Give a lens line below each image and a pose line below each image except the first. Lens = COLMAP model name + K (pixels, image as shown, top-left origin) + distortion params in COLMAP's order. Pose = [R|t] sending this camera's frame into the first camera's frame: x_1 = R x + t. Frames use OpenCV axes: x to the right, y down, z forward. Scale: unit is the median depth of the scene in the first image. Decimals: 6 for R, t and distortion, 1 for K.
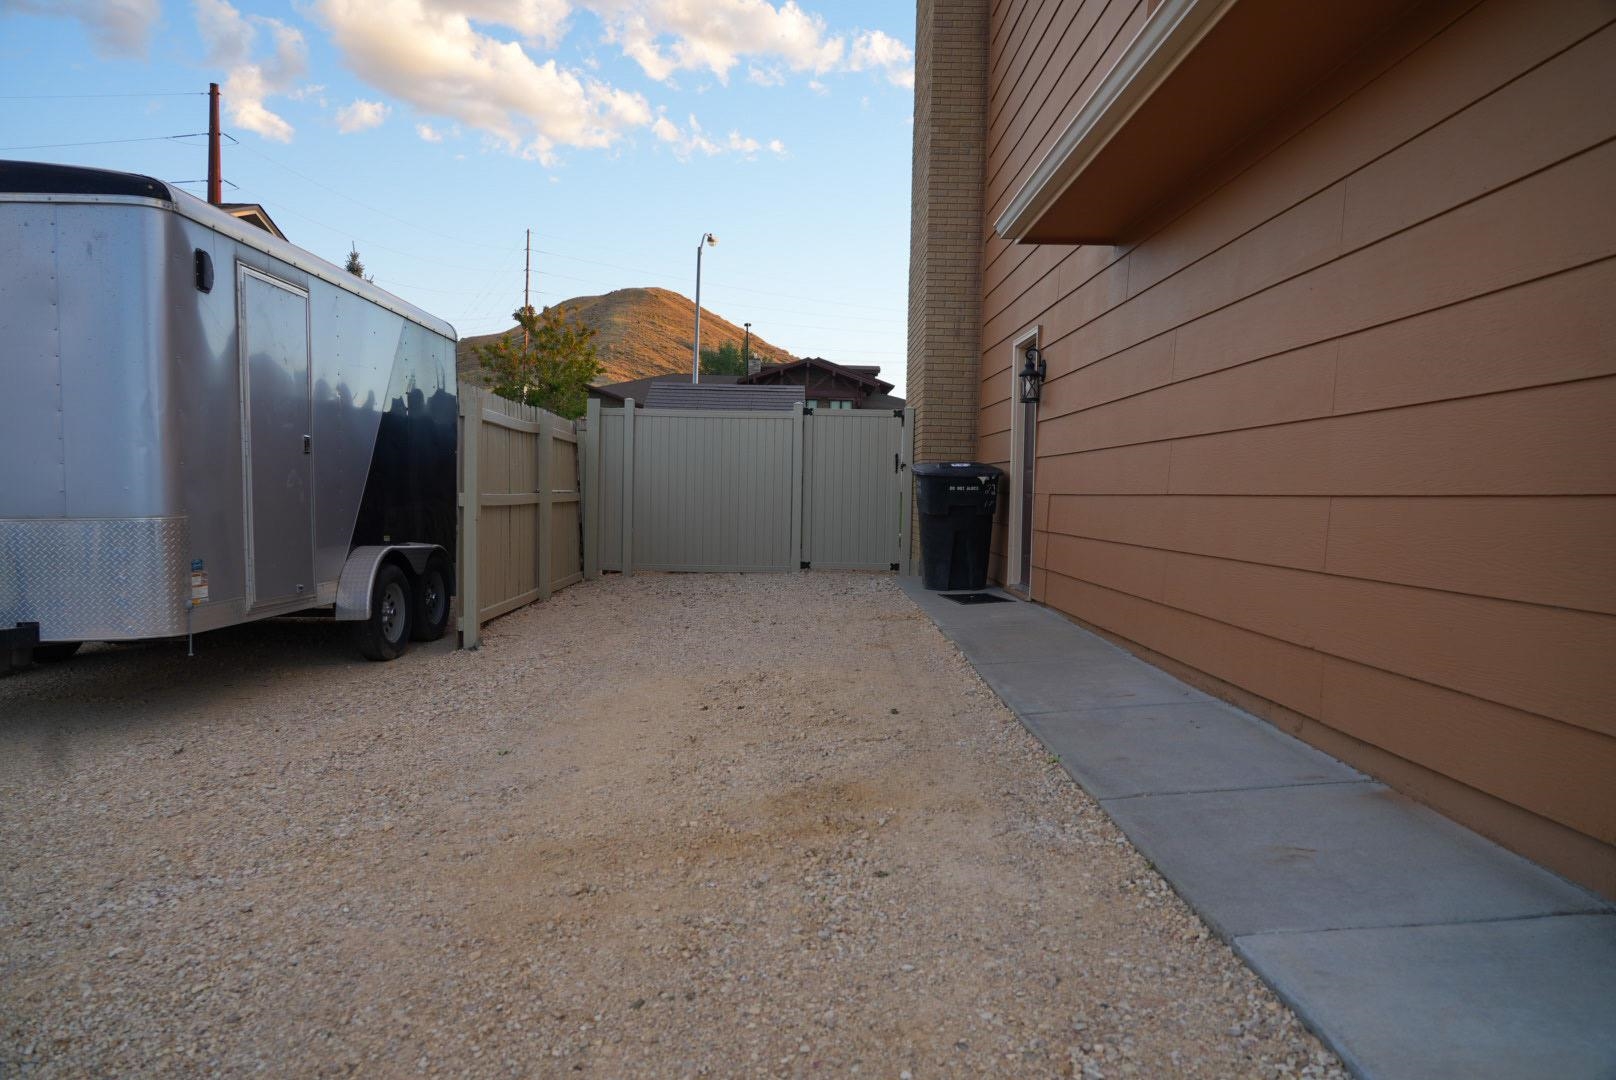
lens RADIAL K [[1080.2, 0, 808.0], [0, 1080.2, 540.0], [0, 0, 1]] dist [-0.003443, 0.004266]
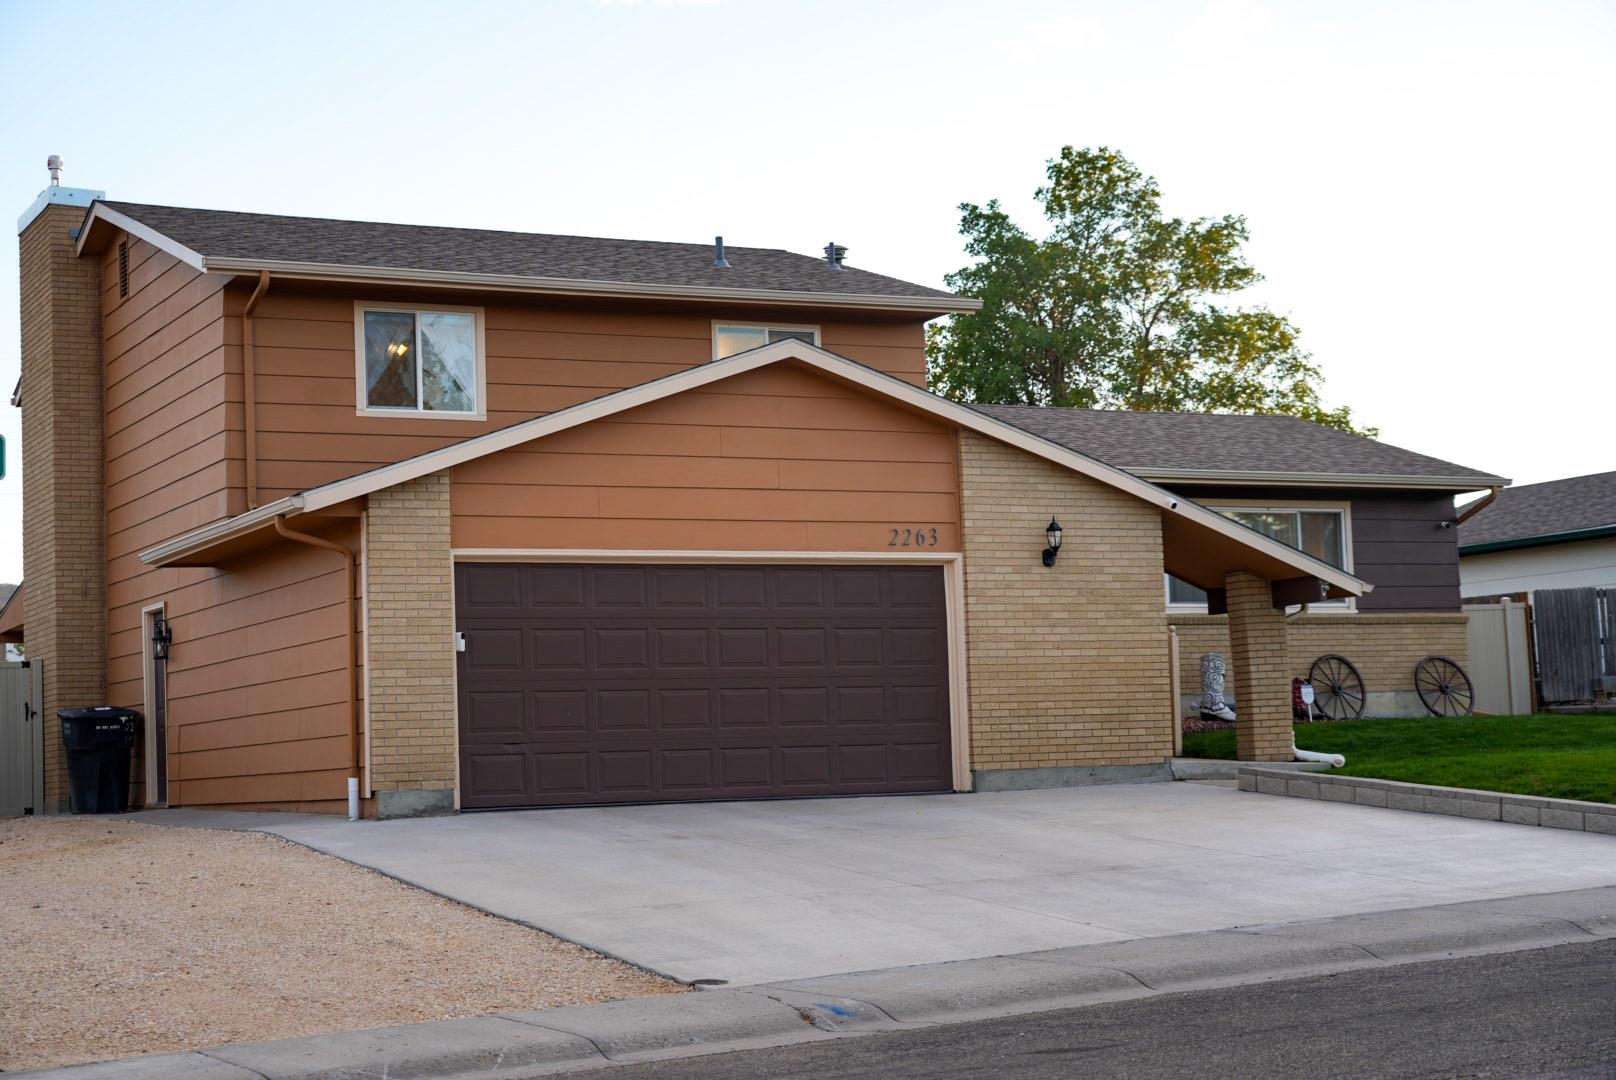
lens RADIAL K [[2590.9, 0, 808.0], [0, 2590.9, 540.0], [0, 0, 1]] dist [0.022673, -0.018094]
pose [[0.889584, -0.014598, 0.456538, -0.424661], [0.077655, 0.989773, -0.119666, 0.135147], [-0.450122, 0.141906, 0.881620, -1.723460]]
